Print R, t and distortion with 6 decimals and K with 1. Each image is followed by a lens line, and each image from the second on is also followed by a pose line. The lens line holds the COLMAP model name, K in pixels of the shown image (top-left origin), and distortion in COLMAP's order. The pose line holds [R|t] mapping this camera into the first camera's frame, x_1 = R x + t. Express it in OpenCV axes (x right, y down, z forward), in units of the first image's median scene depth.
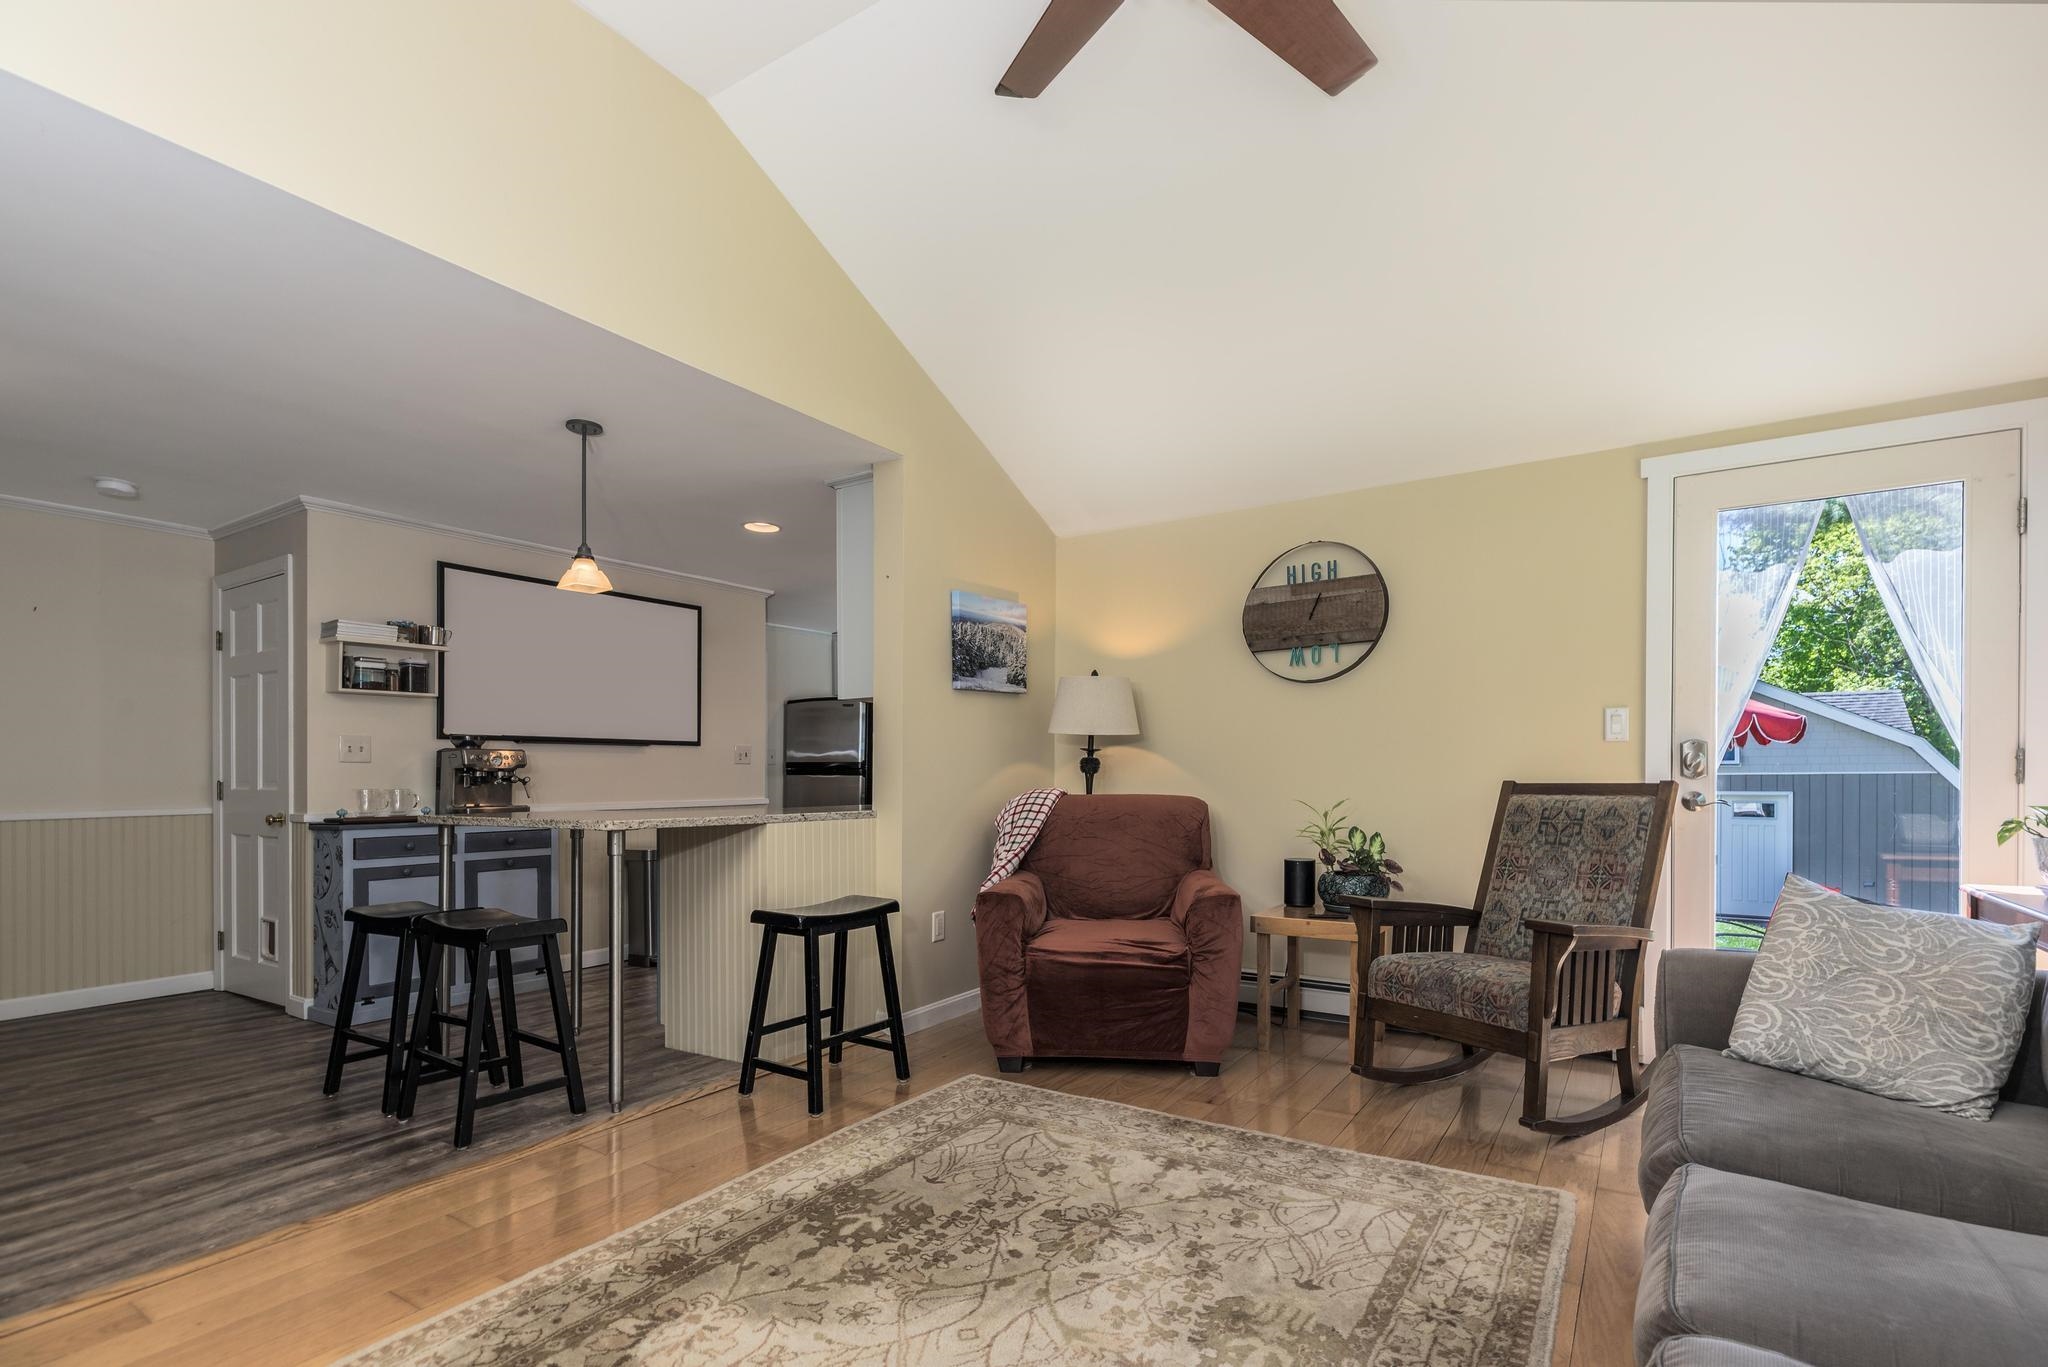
lens RADIAL K [[957.9, 0, 1040.6], [0, 957.9, 768.8], [0, 0, 1]] dist [0.001315, 0.000220]
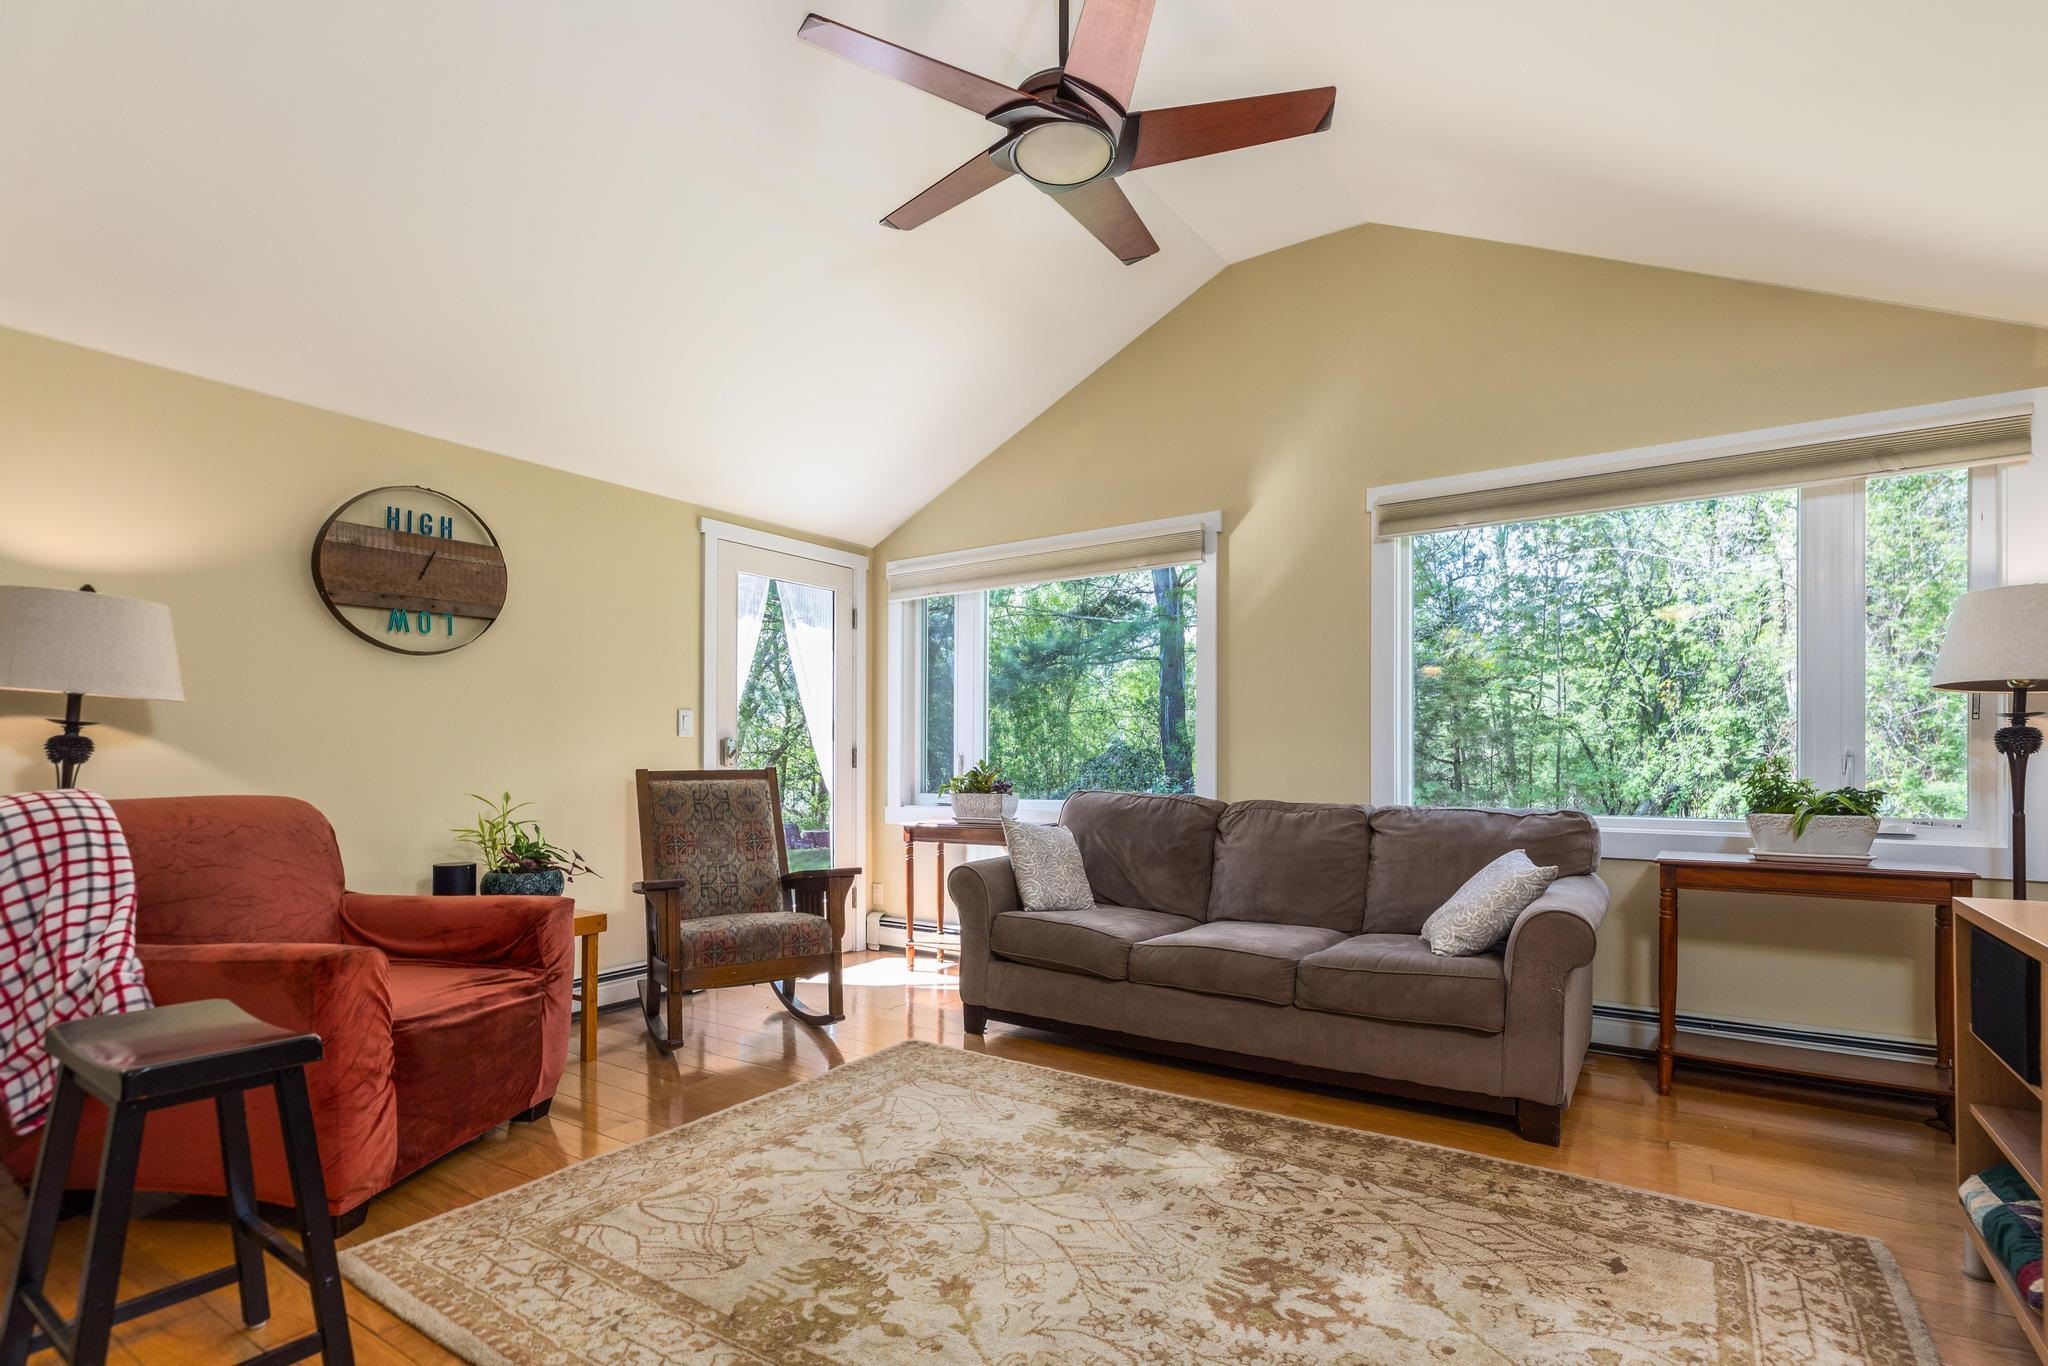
lens RADIAL K [[957.9, 0, 1066.0], [0, 957.9, 761.0], [0, 0, 1]] dist [0.001315, 0.000220]
pose [[0.005018, 0.003825, 0.999980, -0.665886], [0.000812, 0.999992, -0.003829, 0.007767], [-0.999987, 0.000831, 0.005014, 0.522095]]
